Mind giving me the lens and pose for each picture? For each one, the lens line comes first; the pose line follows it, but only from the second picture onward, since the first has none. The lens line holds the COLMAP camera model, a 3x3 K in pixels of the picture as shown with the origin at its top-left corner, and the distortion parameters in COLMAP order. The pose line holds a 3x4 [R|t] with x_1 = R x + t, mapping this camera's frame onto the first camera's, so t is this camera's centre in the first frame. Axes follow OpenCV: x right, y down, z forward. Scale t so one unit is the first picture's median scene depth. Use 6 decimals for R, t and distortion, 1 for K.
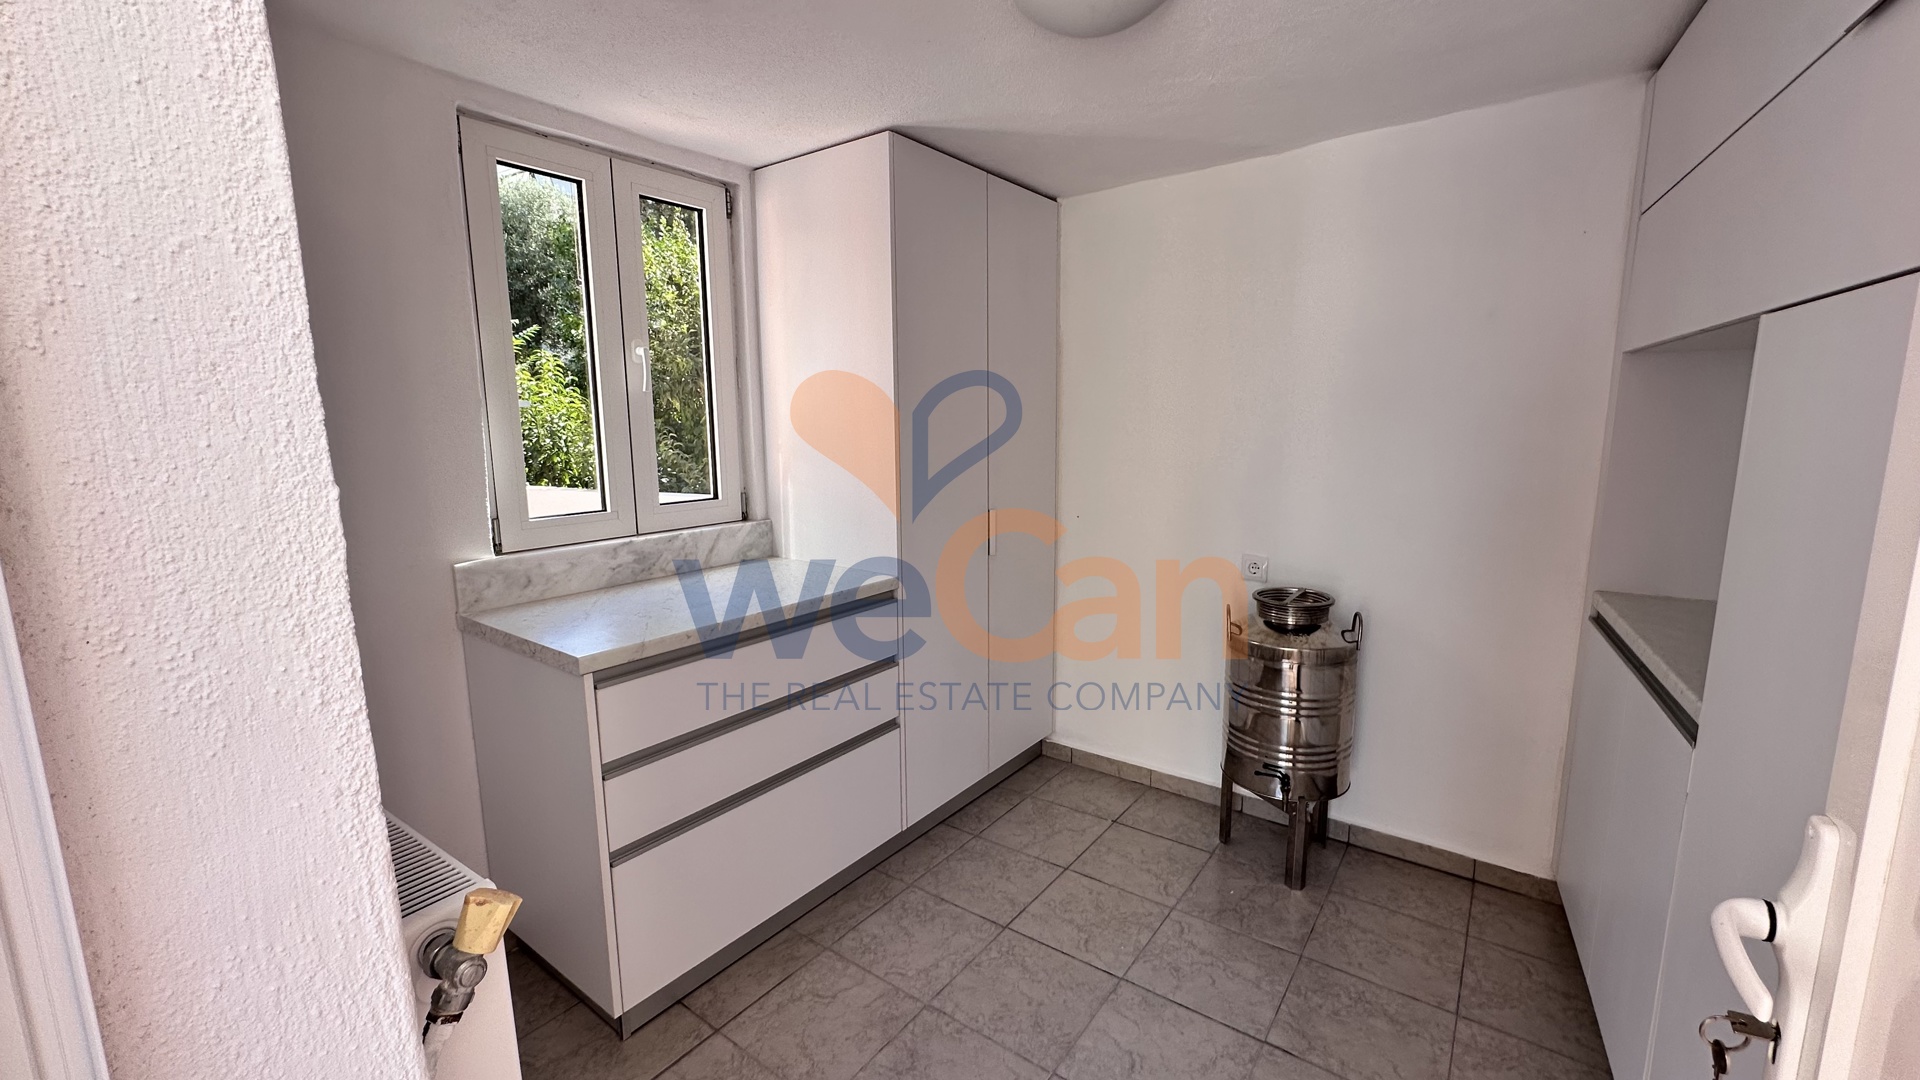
lens RADIAL K [[770.6, 0, 961.1], [0, 770.6, 541.2], [0, 0, 1]] dist [-0.004183, 0.001404]
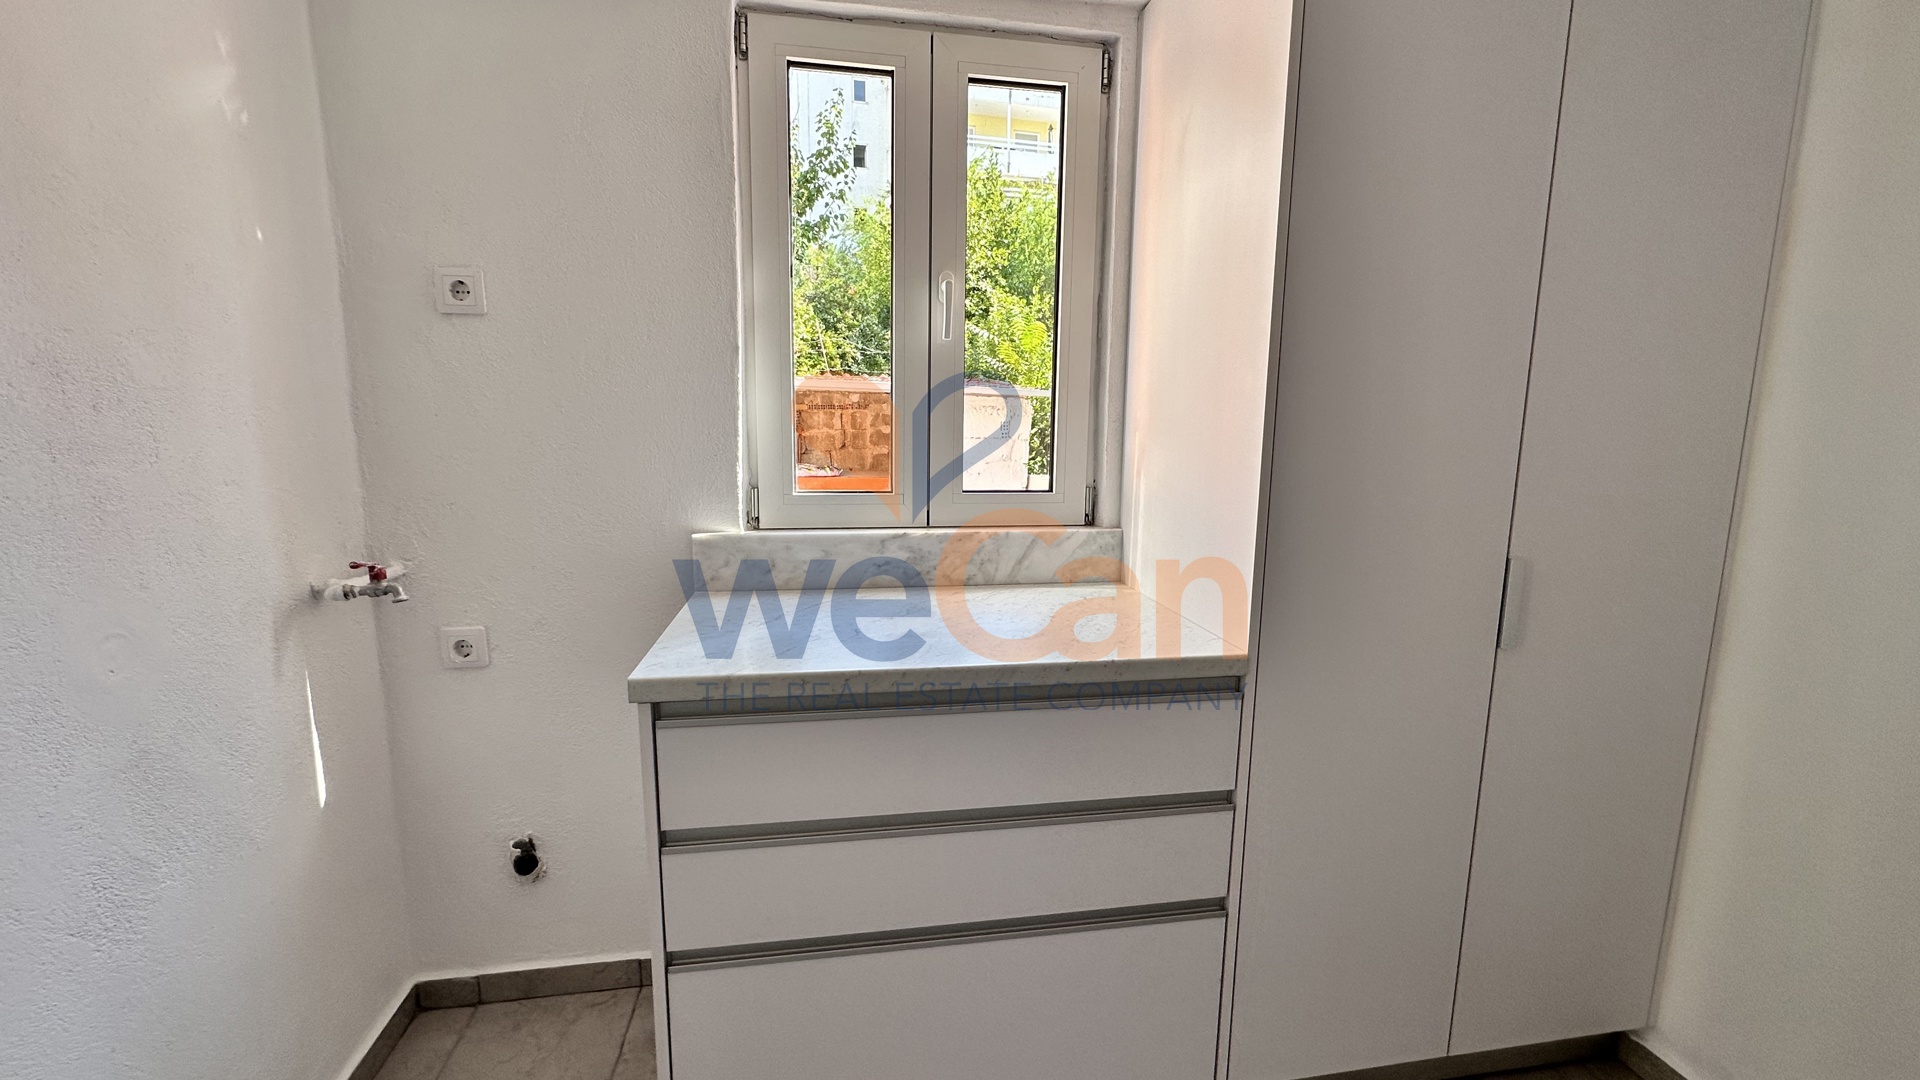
lens RADIAL K [[770.6, 0, 960.1], [0, 770.6, 536.9], [0, 0, 1]] dist [-0.004183, 0.001404]
pose [[0.725526, 0.120093, -0.677636, 0.128183], [-0.128262, 0.991000, 0.038302, -0.031666], [0.676137, 0.059126, 0.734400, 0.441544]]
